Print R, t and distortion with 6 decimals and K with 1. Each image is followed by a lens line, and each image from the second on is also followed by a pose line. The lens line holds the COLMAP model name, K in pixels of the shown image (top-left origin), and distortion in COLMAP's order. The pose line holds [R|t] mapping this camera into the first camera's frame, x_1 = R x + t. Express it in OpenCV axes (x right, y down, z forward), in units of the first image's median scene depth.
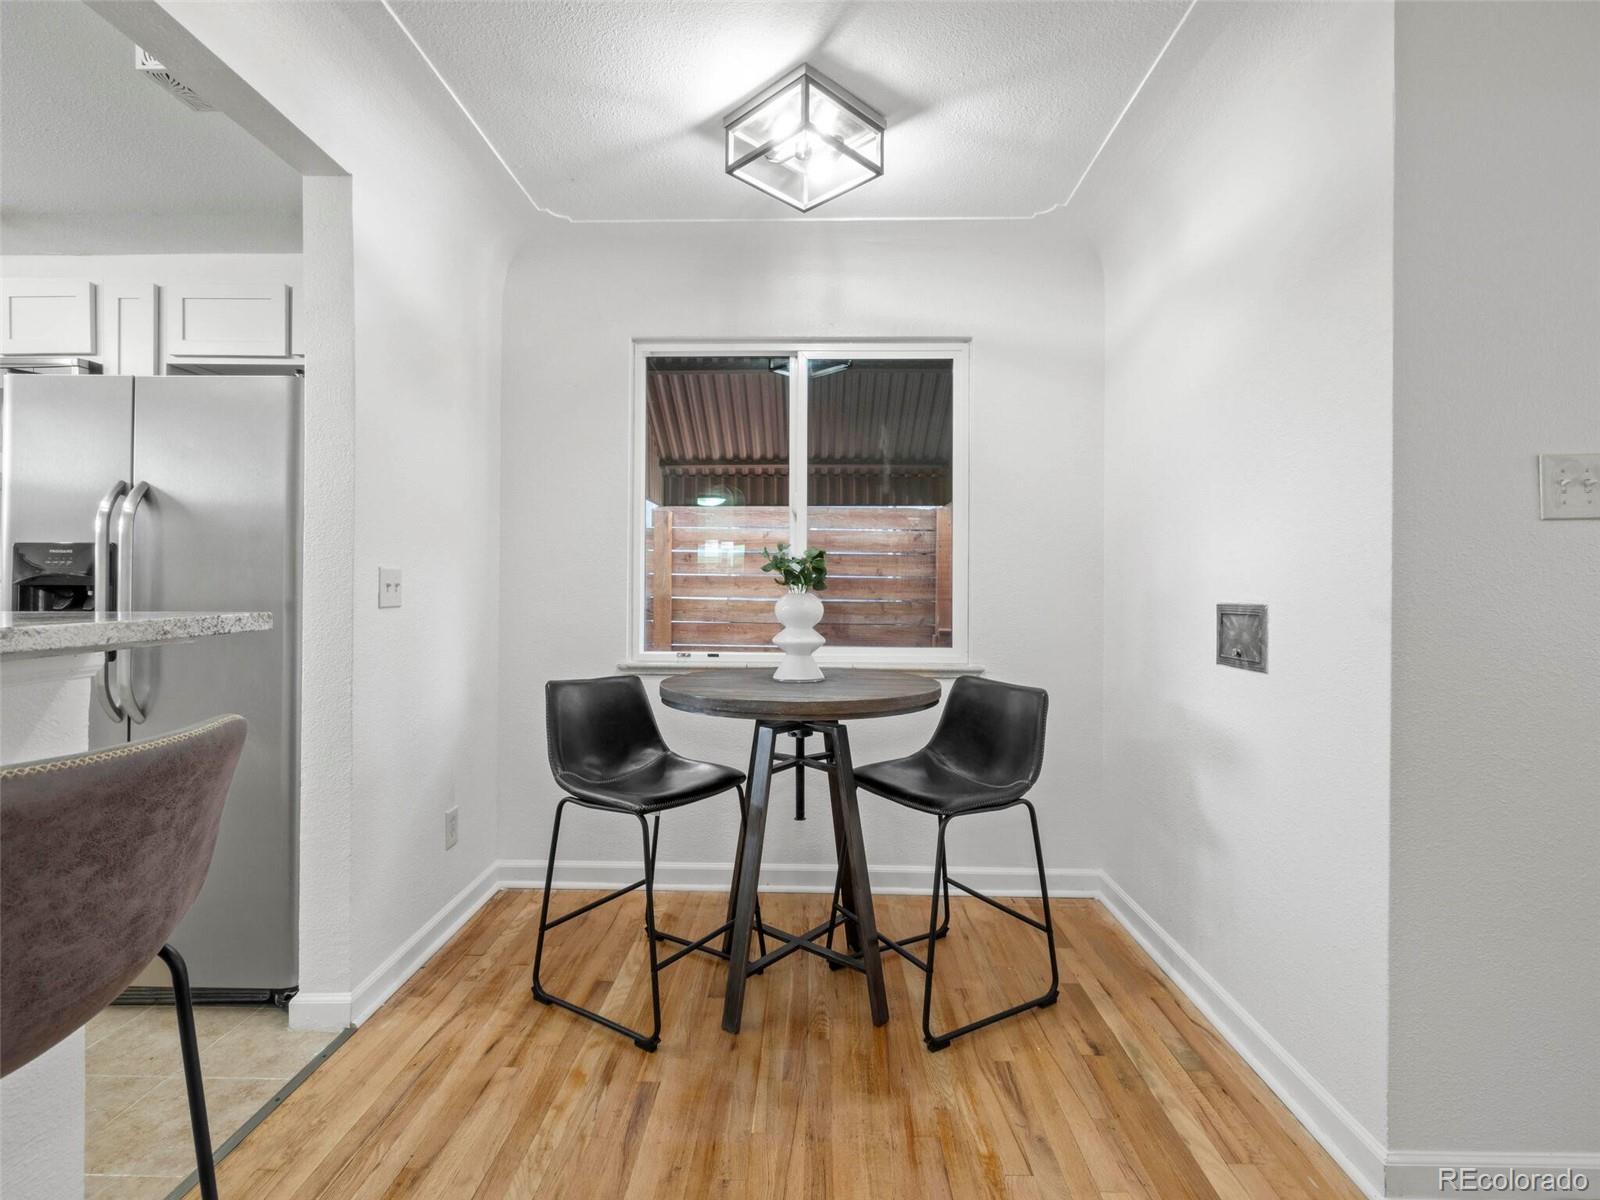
lens RADIAL K [[792.0, 0, 800.2], [0, 792.0, 583.3], [0, 0, 1]] dist [0.001558, 0.000696]
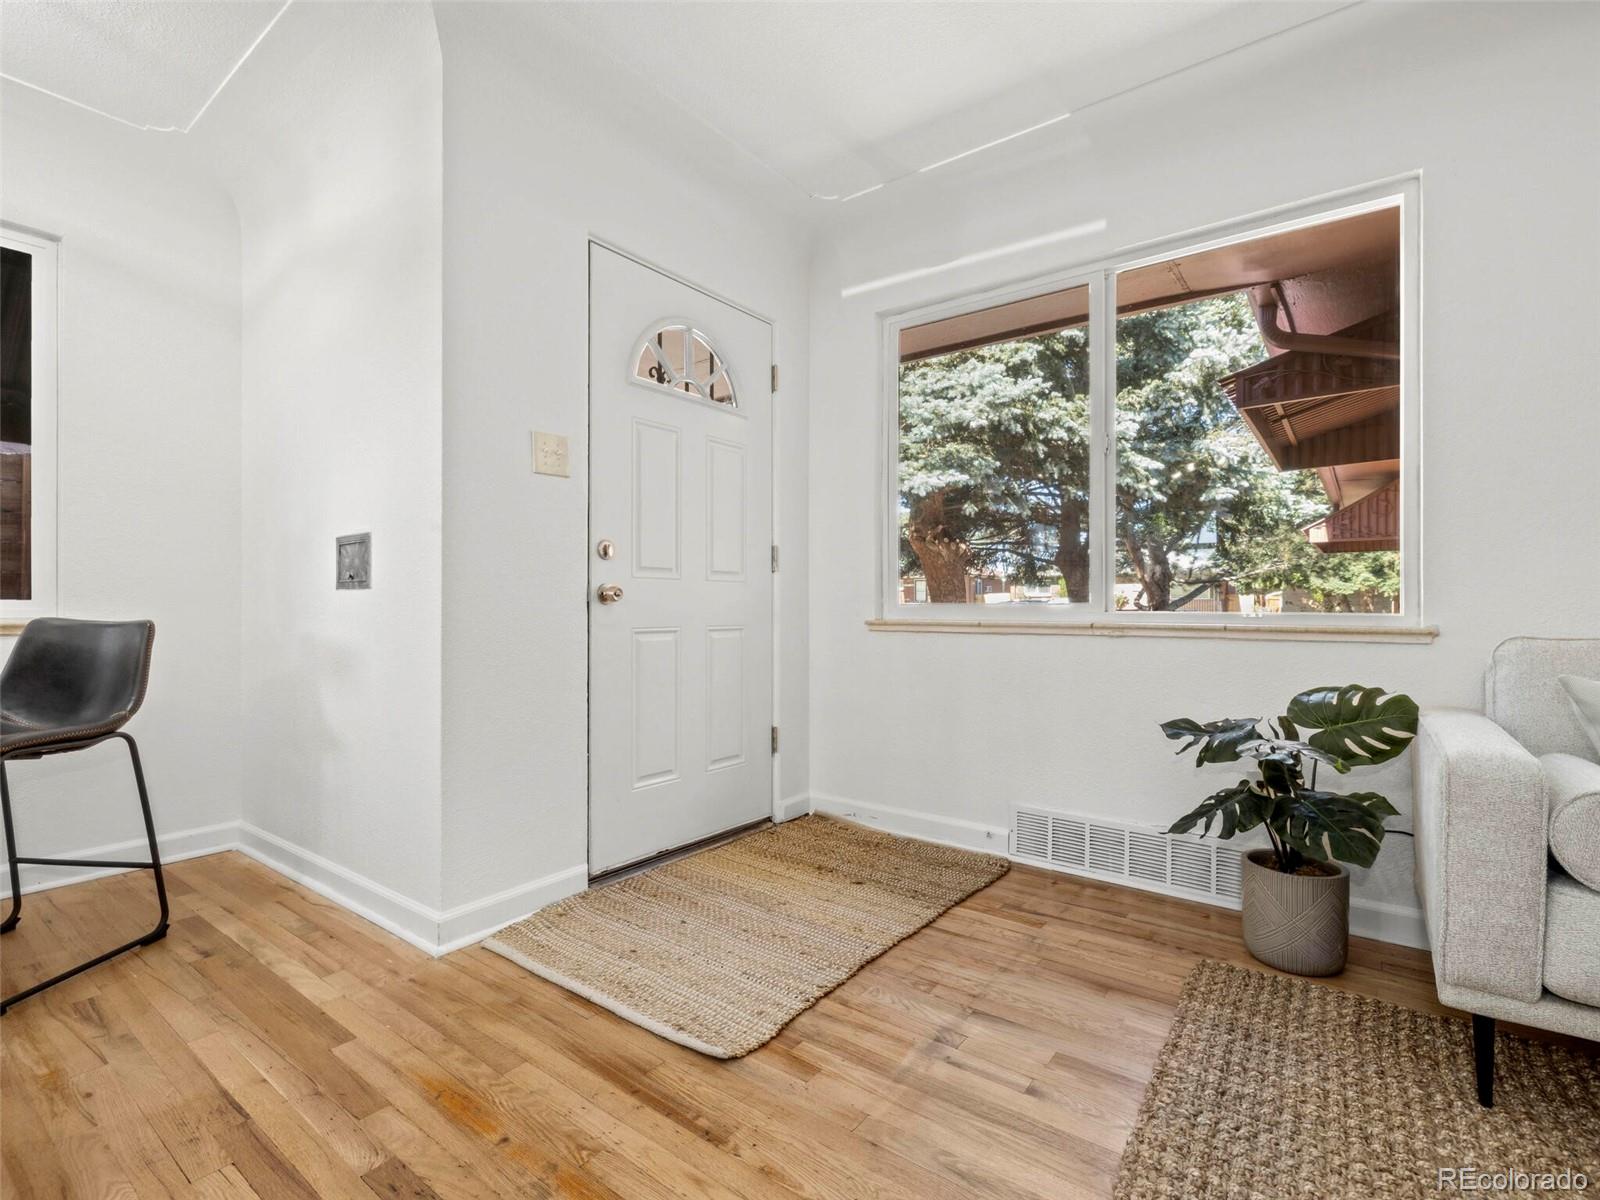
lens RADIAL K [[749.8, 0, 802.5], [0, 749.8, 595.0], [0, 0, 1]] dist [-0.002838, -0.000161]
pose [[0.571612, 0.000433, 0.820524, 0.011789], [-0.011500, 0.999906, 0.007484, 0.091463], [-0.820443, -0.013714, 0.571563, -0.191211]]
